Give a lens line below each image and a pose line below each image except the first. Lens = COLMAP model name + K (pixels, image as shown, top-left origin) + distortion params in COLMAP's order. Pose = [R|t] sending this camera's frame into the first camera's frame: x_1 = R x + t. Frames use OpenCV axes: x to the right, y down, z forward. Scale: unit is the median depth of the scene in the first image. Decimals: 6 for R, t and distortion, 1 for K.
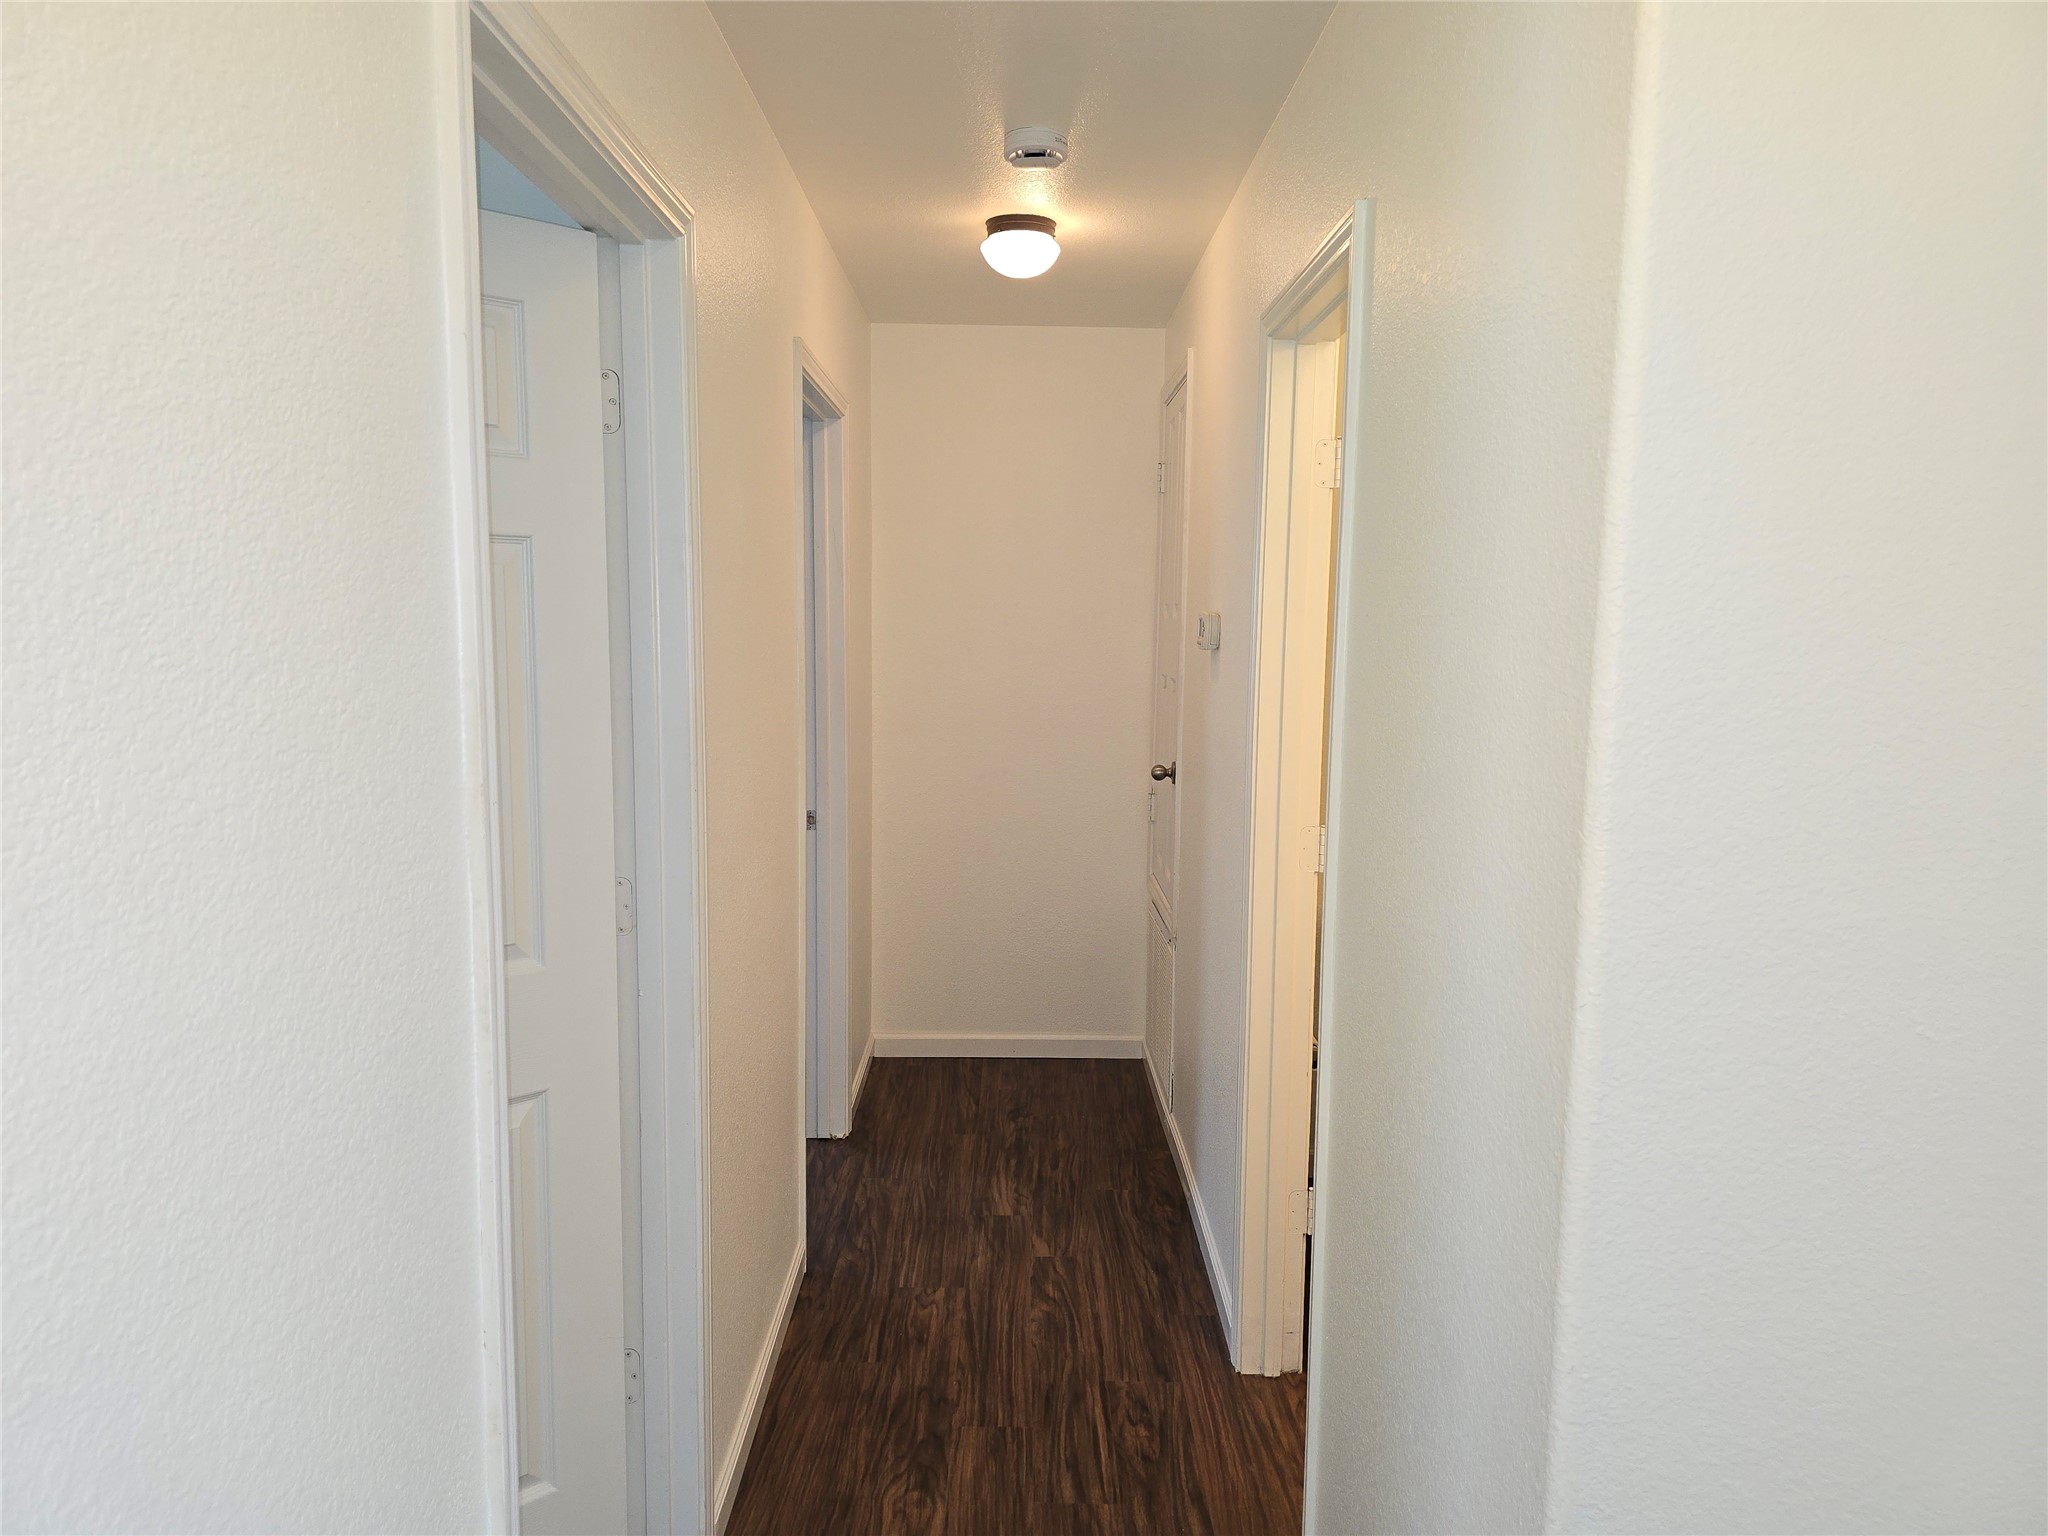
lens RADIAL K [[1384.2, 0, 1023.8], [0, 1384.2, 755.0], [0, 0, 1]] dist [0.081496, -0.074953]
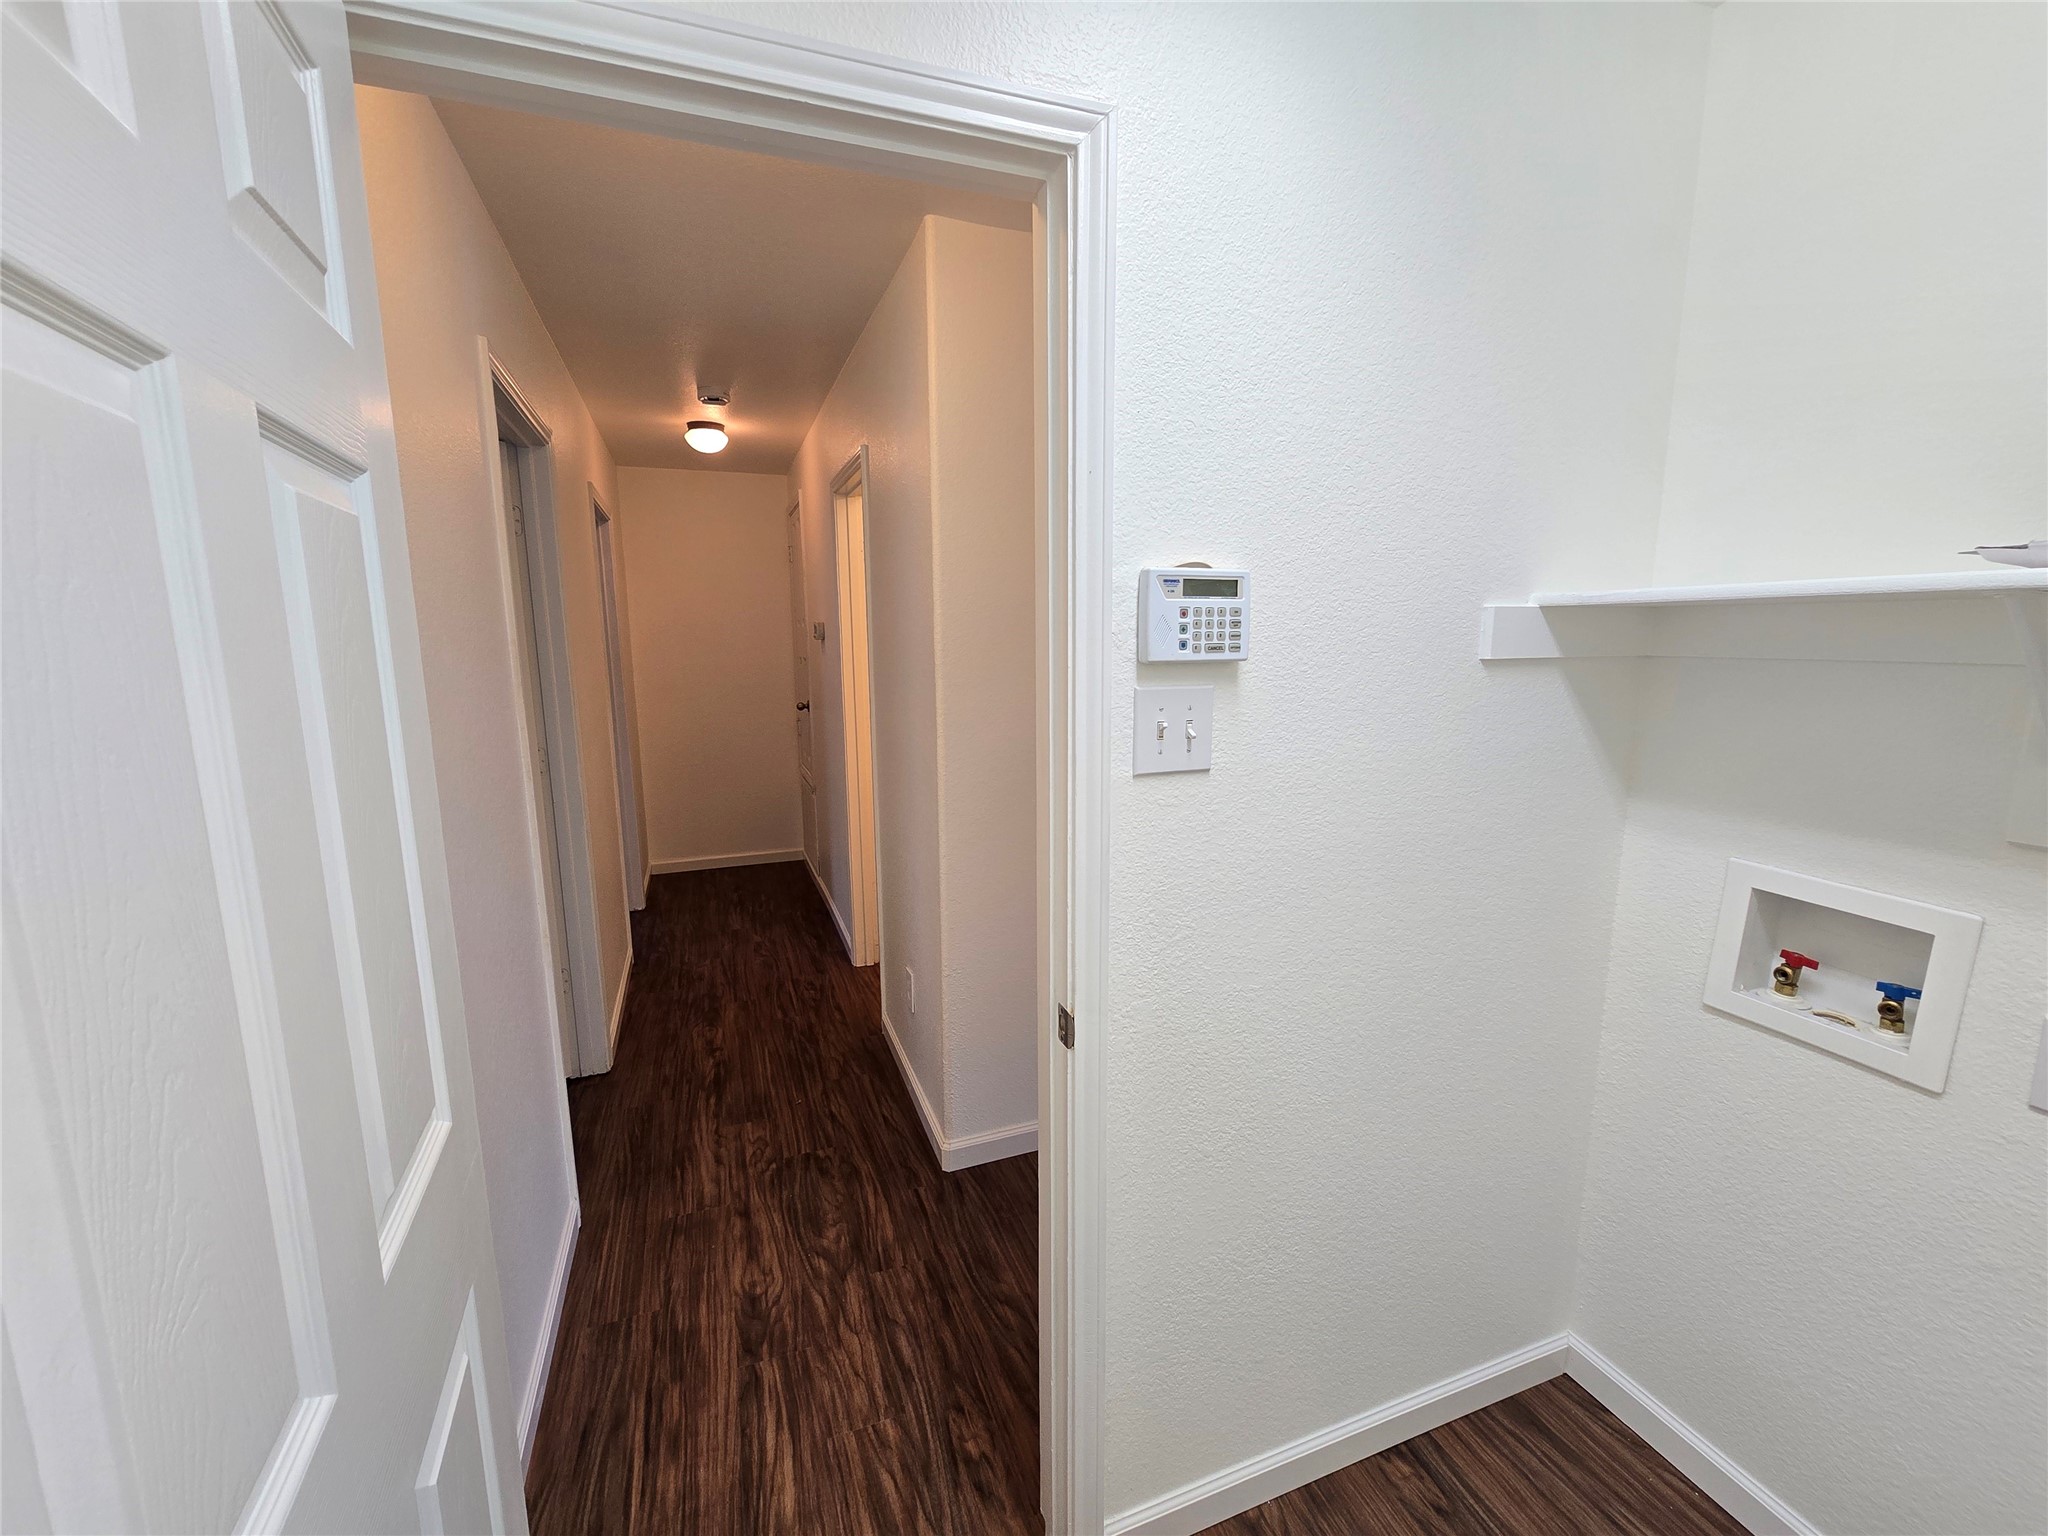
lens RADIAL K [[833.7, 0, 1016.7], [0, 833.7, 767.7], [0, 0, 1]] dist [0.004593, 0.000200]
pose [[0.939205, -0.077480, 0.334501, -0.021908], [0.057660, 0.995963, 0.068796, 0.047381], [-0.338481, -0.045326, 0.939881, -0.285547]]
